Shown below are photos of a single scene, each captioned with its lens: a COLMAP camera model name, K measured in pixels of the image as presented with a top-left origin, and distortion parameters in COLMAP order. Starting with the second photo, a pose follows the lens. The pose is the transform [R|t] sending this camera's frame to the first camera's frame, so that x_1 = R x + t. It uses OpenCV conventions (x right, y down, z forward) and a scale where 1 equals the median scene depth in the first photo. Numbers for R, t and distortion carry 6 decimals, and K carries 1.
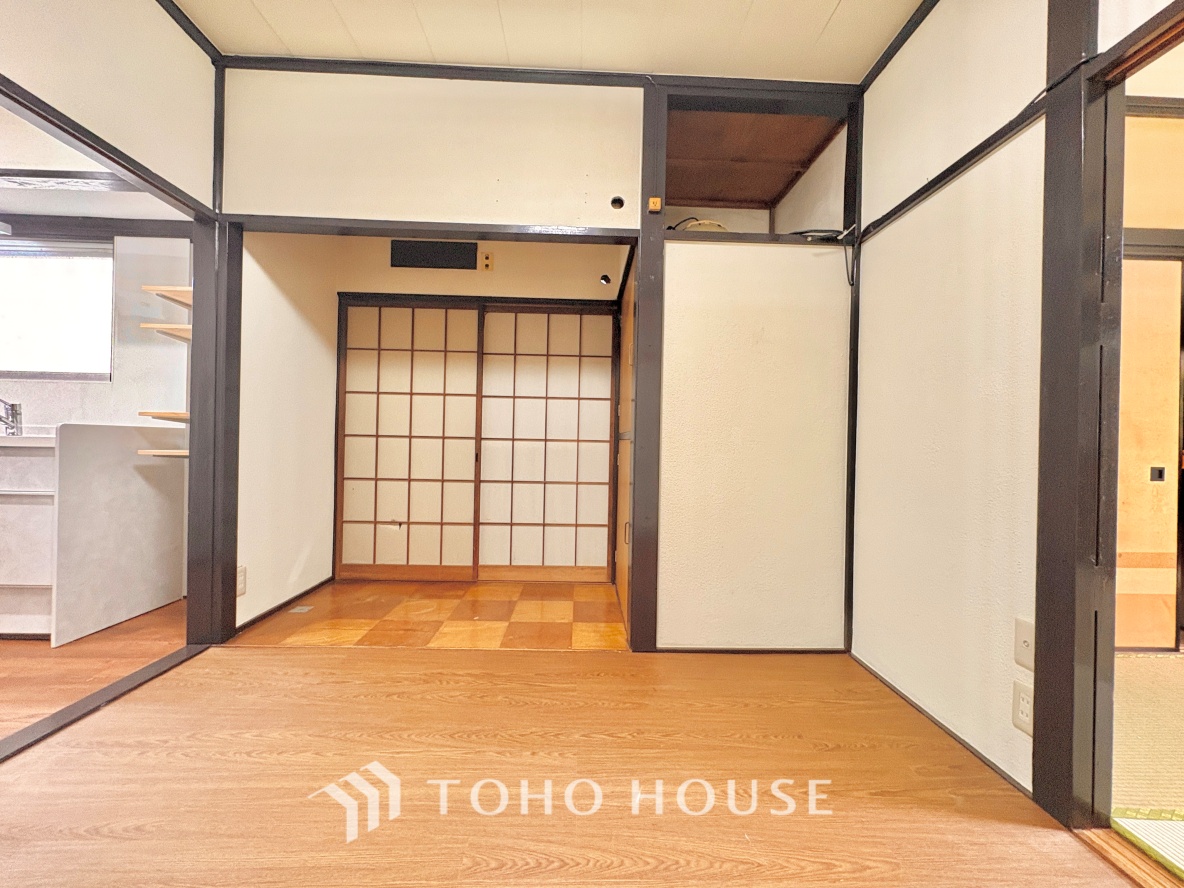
lens RADIAL K [[470.6, 0, 592.6], [0, 470.6, 444.7], [0, 0, 1]] dist [-0.002275, 0.000721]
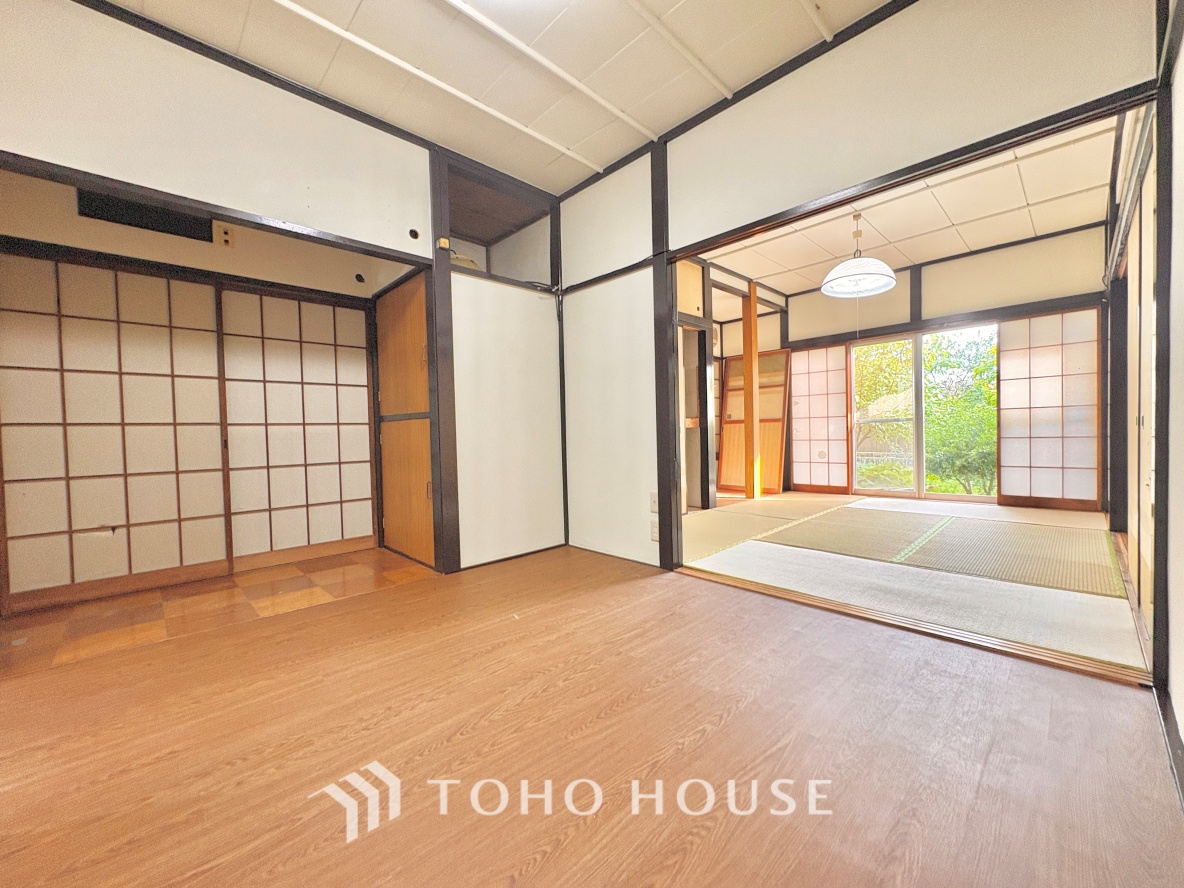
lens RADIAL K [[470.6, 0, 591.5], [0, 470.6, 444.4], [0, 0, 1]] dist [-0.002275, 0.000721]
pose [[0.739160, -0.055512, 0.671239, -0.410261], [0.040728, 0.998458, 0.037724, 0.026814], [-0.672298, -0.000546, 0.740281, -0.237891]]
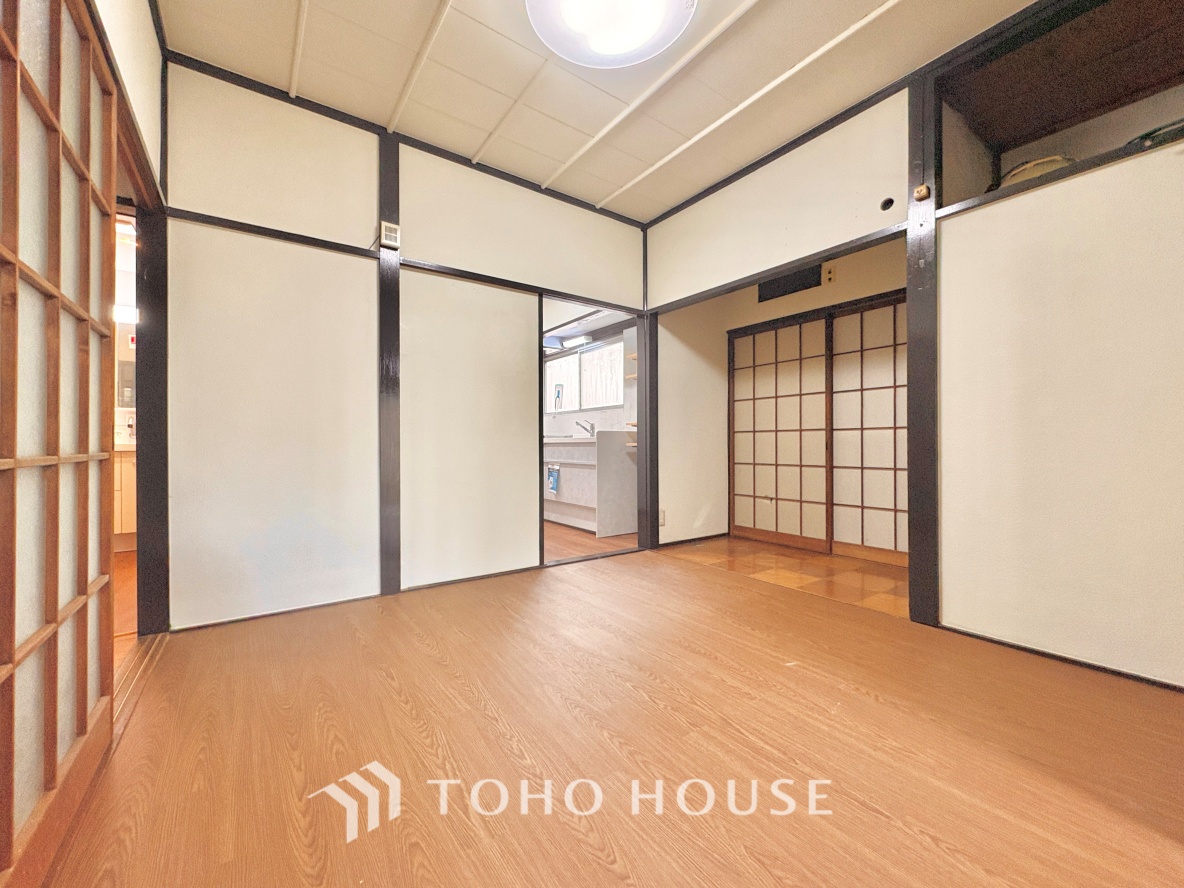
lens RADIAL K [[470.6, 0, 591.2], [0, 470.6, 444.3], [0, 0, 1]] dist [-0.002275, 0.000721]
pose [[0.557715, -0.025184, -0.829650, 0.475804], [0.013326, 0.999682, -0.021387, 0.048930], [0.829925, 0.000872, 0.557874, -0.152741]]
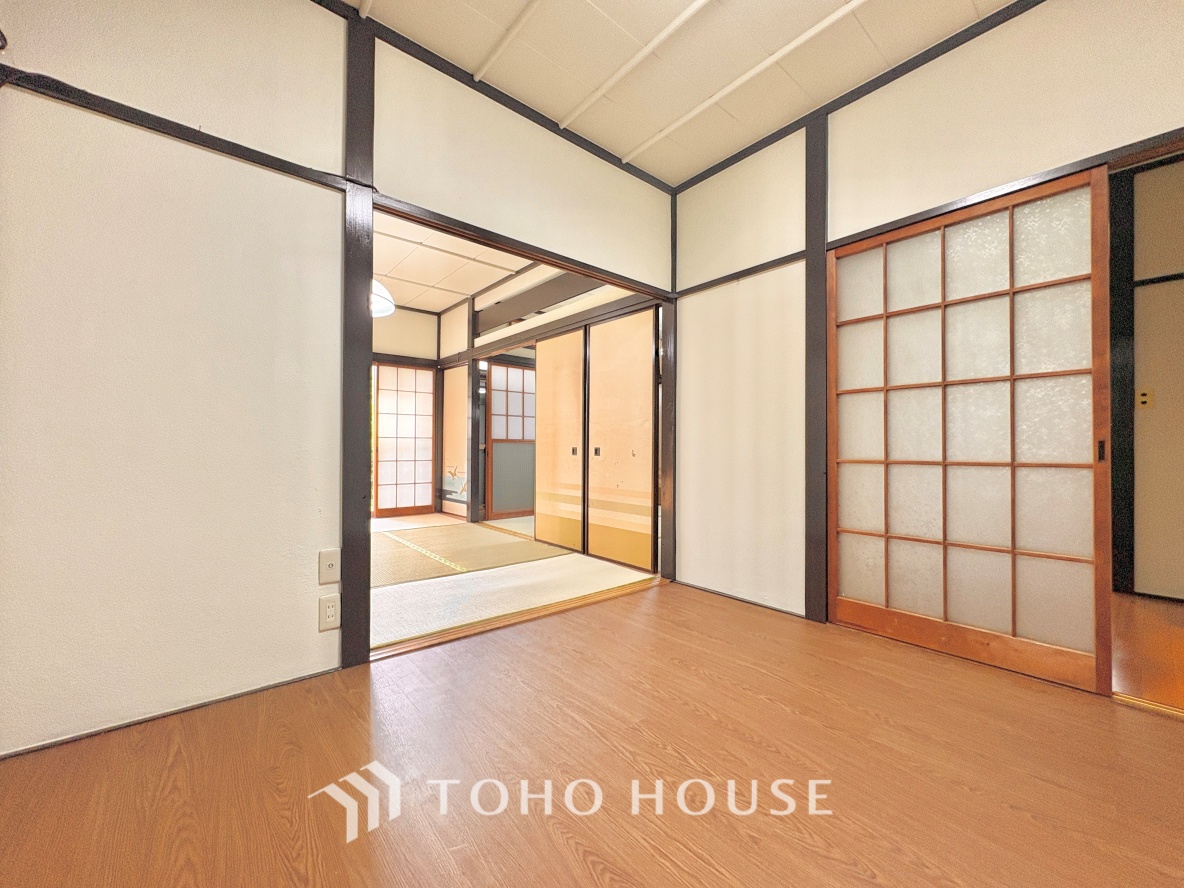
lens RADIAL K [[470.6, 0, 593.0], [0, 470.6, 444.1], [0, 0, 1]] dist [-0.002275, 0.000721]
pose [[-0.625086, -0.017480, 0.780360, -0.329729], [-0.017683, 0.999810, 0.008231, 0.020113], [-0.780355, -0.008654, -0.625276, 0.654929]]
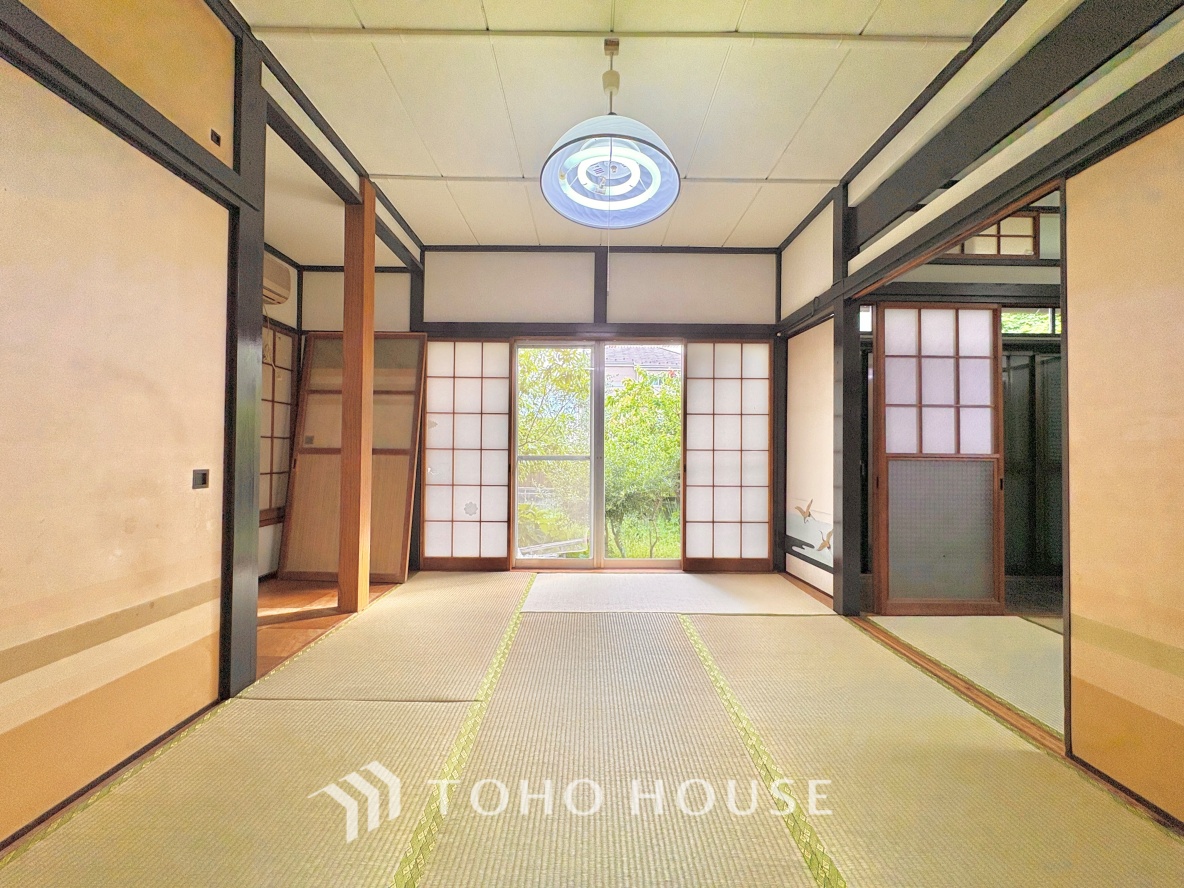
lens RADIAL K [[470.6, 0, 591.8], [0, 470.6, 445.9], [0, 0, 1]] dist [-0.002275, 0.000721]
pose [[0.022674, -0.006337, 0.999723, 0.552536], [-0.008320, 0.999944, 0.006527, 0.003010], [-0.999708, -0.008465, 0.022620, 0.321283]]
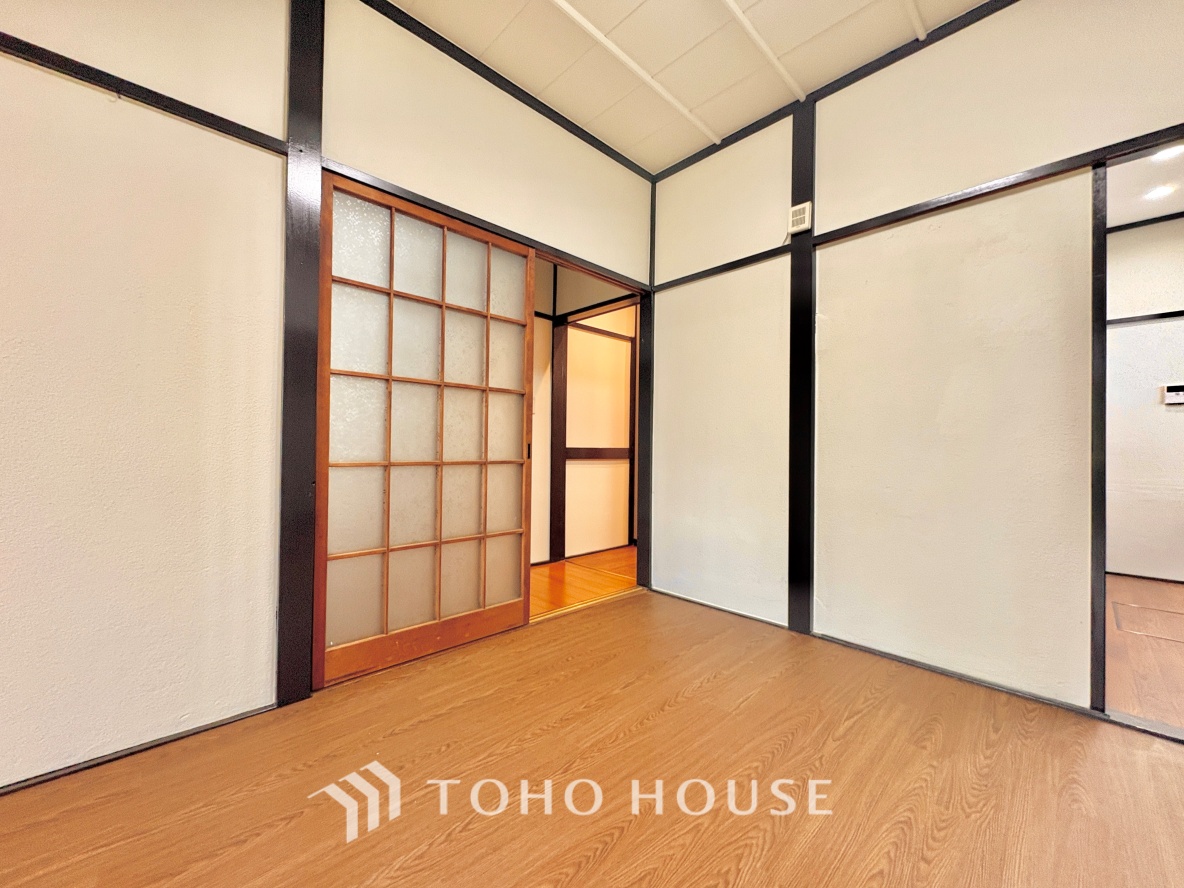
lens RADIAL K [[470.6, 0, 592.3], [0, 470.6, 444.0], [0, 0, 1]] dist [-0.002275, 0.000721]
pose [[-0.737591, -0.039053, -0.674118, 0.266148], [-0.031645, 0.999228, -0.023262, 0.026626], [0.674506, 0.004175, -0.738258, 0.457259]]
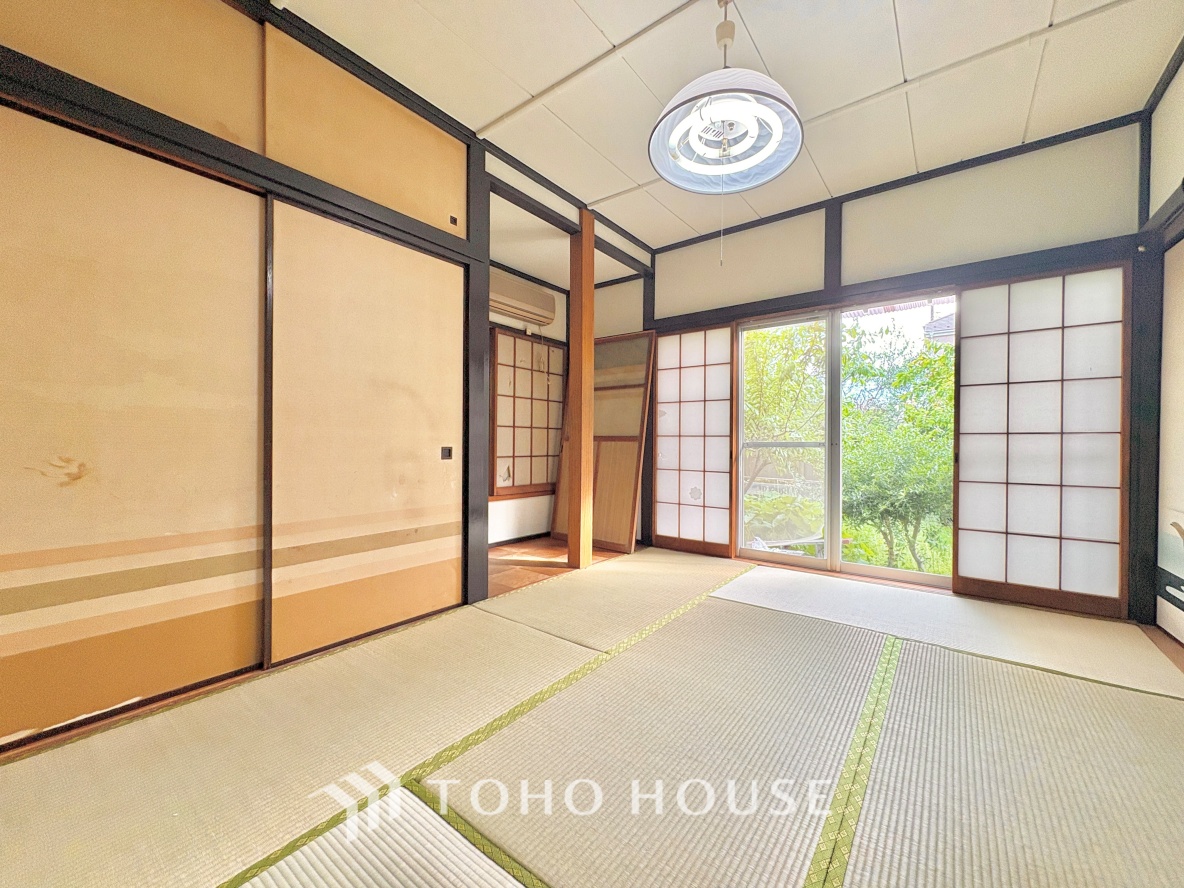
lens RADIAL K [[470.6, 0, 592.6], [0, 470.6, 445.1], [0, 0, 1]] dist [-0.002275, 0.000721]
pose [[0.631302, -0.019483, 0.775292, 0.625825], [0.005409, 0.999771, 0.020719, 0.022870], [-0.775518, -0.008887, 0.631263, 0.023950]]
